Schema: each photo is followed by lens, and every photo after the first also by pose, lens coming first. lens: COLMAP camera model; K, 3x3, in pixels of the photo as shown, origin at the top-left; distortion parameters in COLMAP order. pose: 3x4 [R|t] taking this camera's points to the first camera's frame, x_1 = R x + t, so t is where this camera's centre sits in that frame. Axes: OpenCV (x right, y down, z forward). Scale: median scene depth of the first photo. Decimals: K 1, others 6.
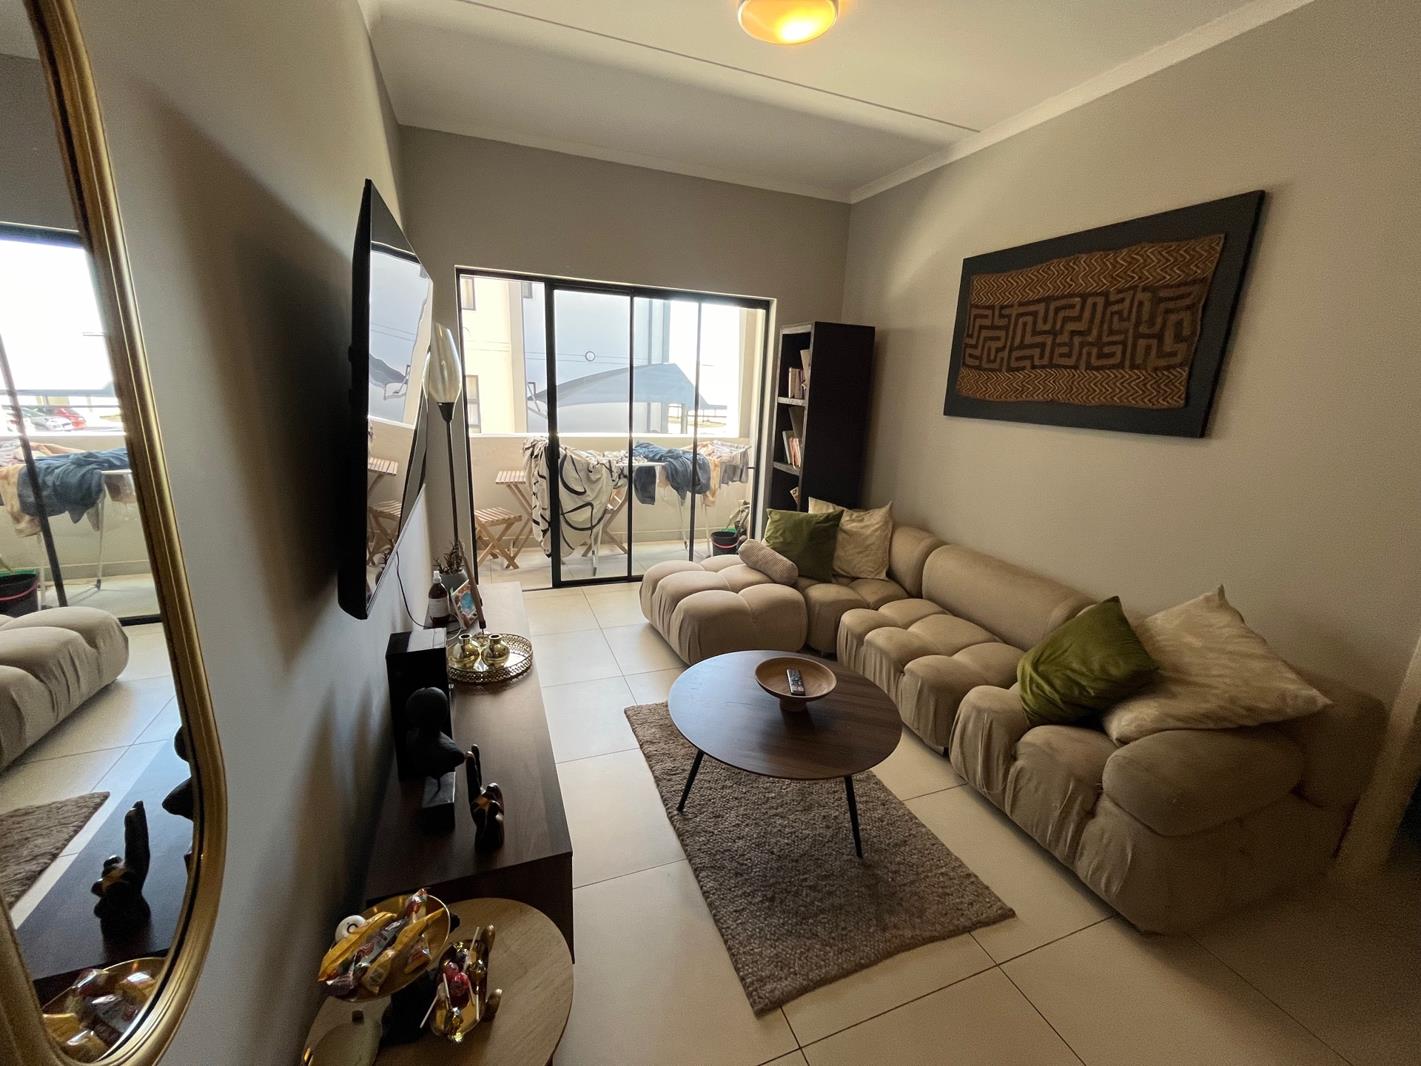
lens RADIAL K [[584.1, 0, 707.5], [0, 584.1, 531.7], [0, 0, 1]] dist [-0.003117, 0.000666]
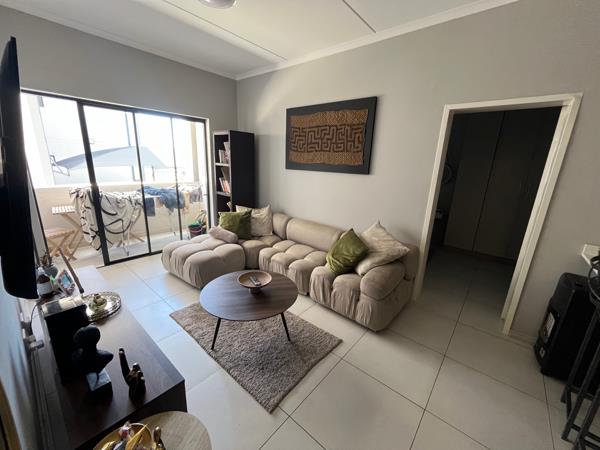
lens RADIAL K [[246.6, 0, 300.3], [0, 246.6, 224.6], [0, 0, 1]] dist [-0.003117, 0.000666]
pose [[0.876907, -0.128227, 0.463241, -0.099780], [0.117583, 0.991705, 0.051925, -0.004795], [-0.466056, 0.008935, 0.884710, 0.001540]]
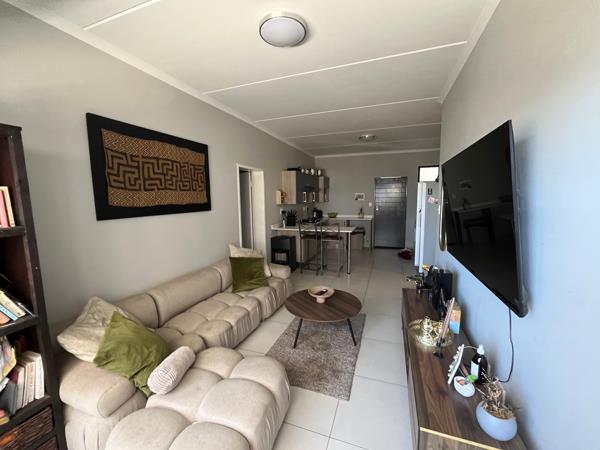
lens RADIAL K [[246.6, 0, 303.4], [0, 246.6, 228.6], [0, 0, 1]] dist [-0.003117, 0.000666]
pose [[-0.759738, -0.107264, 0.641321, -0.451817], [0.151938, 0.929710, 0.335491, -0.392658], [-0.632229, 0.352327, -0.690038, 1.421223]]
